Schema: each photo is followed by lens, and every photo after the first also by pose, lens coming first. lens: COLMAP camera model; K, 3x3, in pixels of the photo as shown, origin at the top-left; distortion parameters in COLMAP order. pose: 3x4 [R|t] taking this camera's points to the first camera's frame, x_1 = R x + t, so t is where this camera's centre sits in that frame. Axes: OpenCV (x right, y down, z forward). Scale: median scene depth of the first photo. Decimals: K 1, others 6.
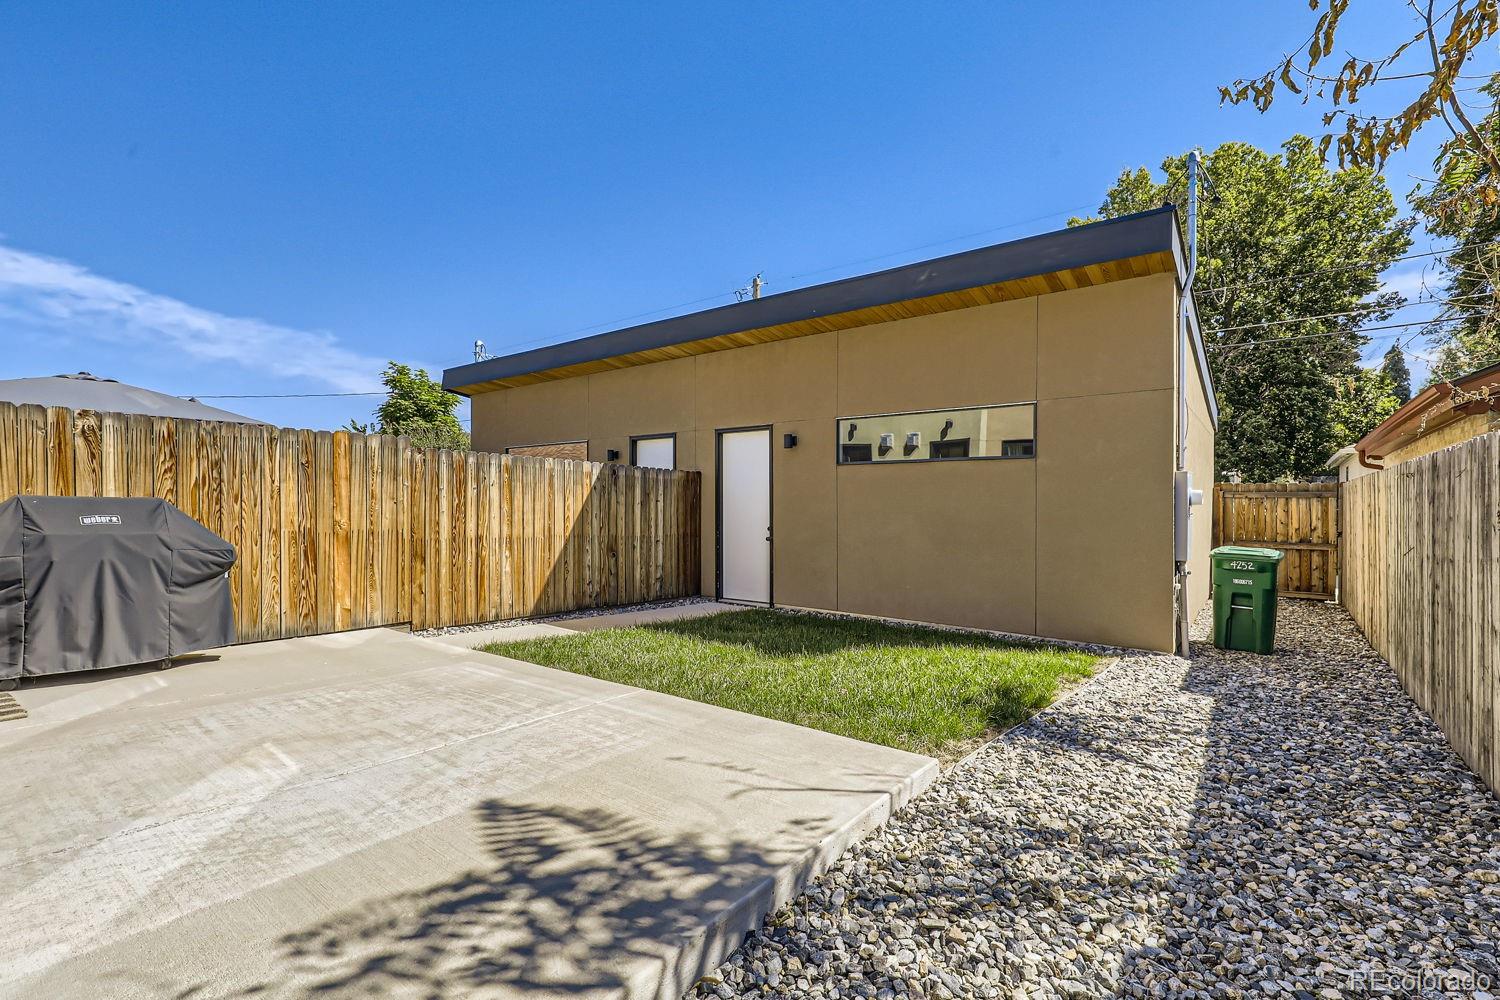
lens RADIAL K [[687.1, 0, 753.8], [0, 687.1, 500.1], [0, 0, 1]] dist [-0.000230, 0.005816]
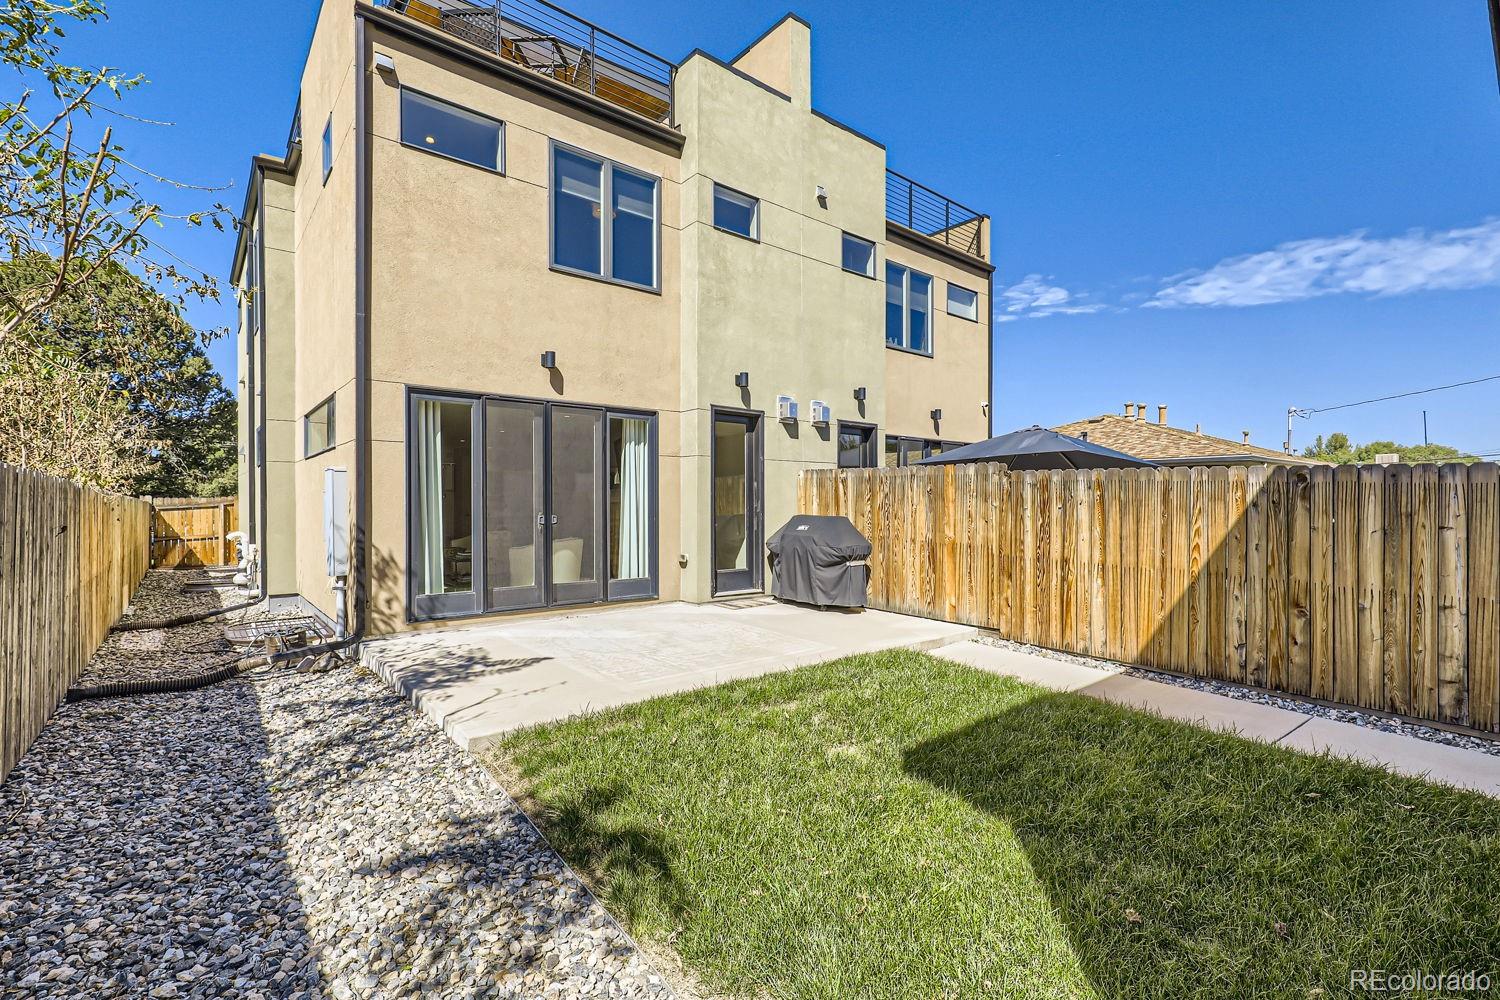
lens RADIAL K [[687.1, 0, 753.2], [0, 687.1, 507.0], [0, 0, 1]] dist [-0.000230, 0.005816]
pose [[-0.203736, -0.000996, -0.979025, 0.594652], [-0.003350, 0.999994, -0.000320, -0.016508], [0.979020, 0.003215, -0.203738, 0.759593]]
